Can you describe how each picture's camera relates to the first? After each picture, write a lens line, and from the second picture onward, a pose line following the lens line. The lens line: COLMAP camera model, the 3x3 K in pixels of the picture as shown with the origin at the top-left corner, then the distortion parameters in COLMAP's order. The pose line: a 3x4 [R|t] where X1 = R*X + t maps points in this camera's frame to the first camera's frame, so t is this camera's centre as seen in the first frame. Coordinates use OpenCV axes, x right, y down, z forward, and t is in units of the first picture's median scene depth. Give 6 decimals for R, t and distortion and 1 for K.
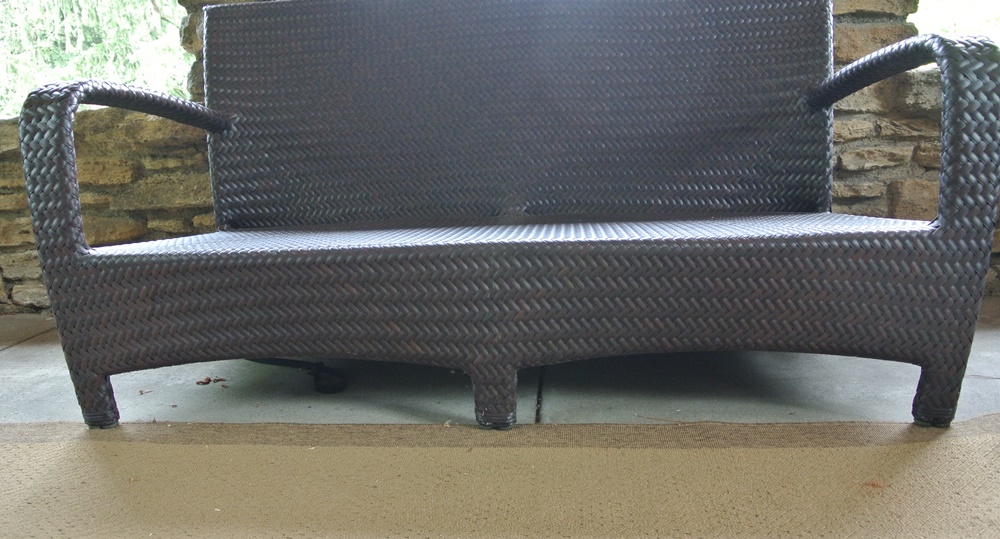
lens RADIAL K [[830.1, 0, 480.2], [0, 830.1, 340.5], [0, 0, 1]] dist [-0.086399, 0.043850]
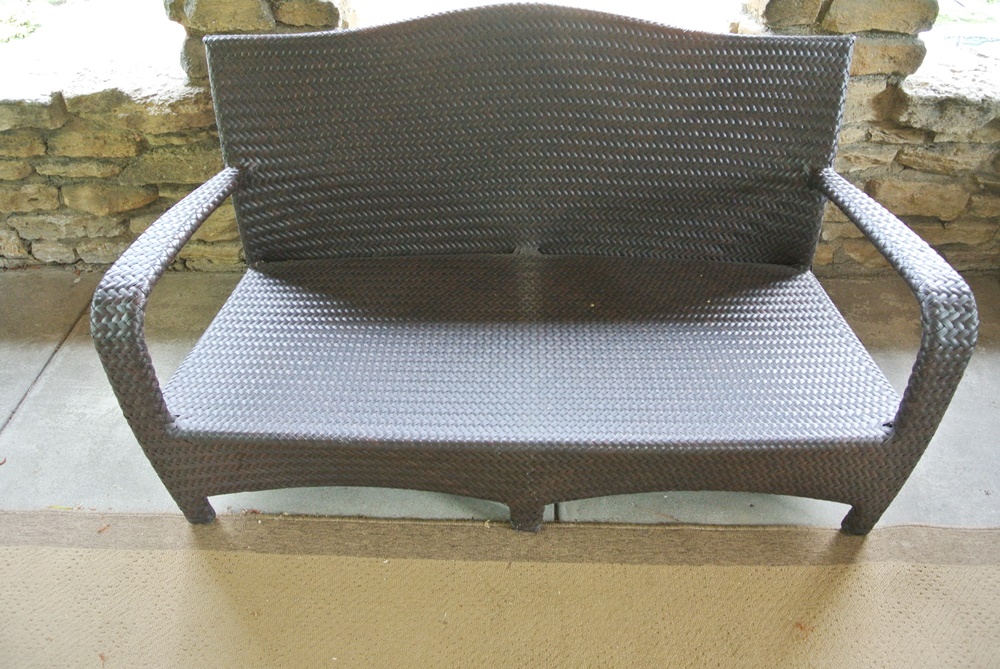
lens RADIAL K [[797.0, 0, 500.0], [0, 797.0, 334.5], [0, 0, 1]] dist [-0.067240, 0.013704]
pose [[0.996820, -0.024384, 0.075858, -0.106679], [-0.009871, 0.906905, 0.421221, -0.683617], [-0.079067, -0.420630, 0.903780, 0.016613]]
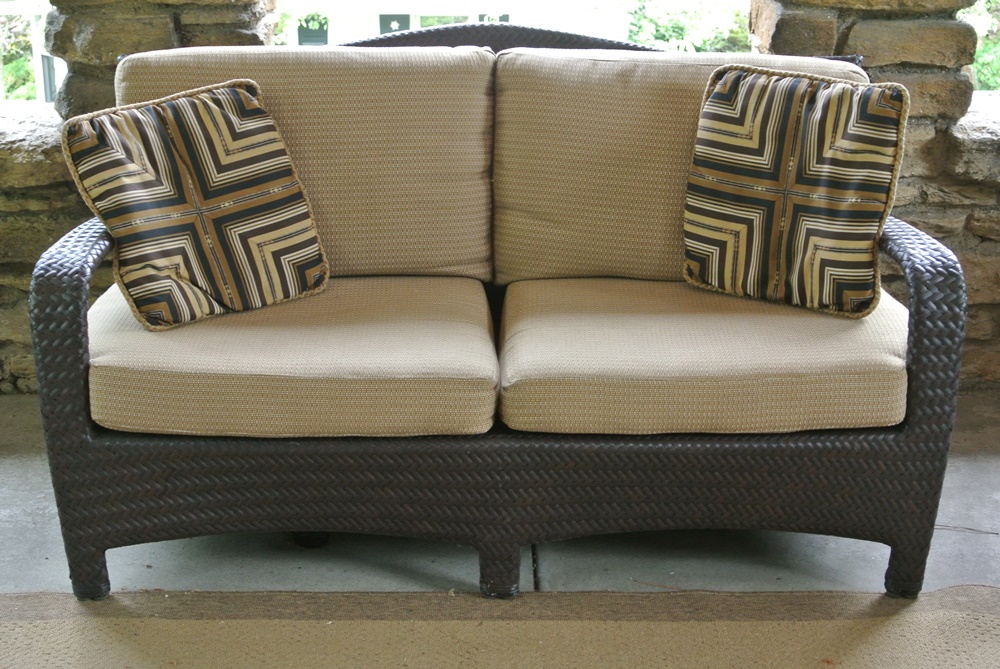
lens RADIAL K [[1842.0, 0, 505.9], [0, 1842.0, 332.5], [0, 0, 1]] dist [0.007059, 0.061510]
pose [[0.992087, 0.001674, 0.125545, -0.264236], [-0.013348, 0.995651, 0.092202, -0.439572], [-0.124845, -0.093148, 0.987794, -1.262687]]
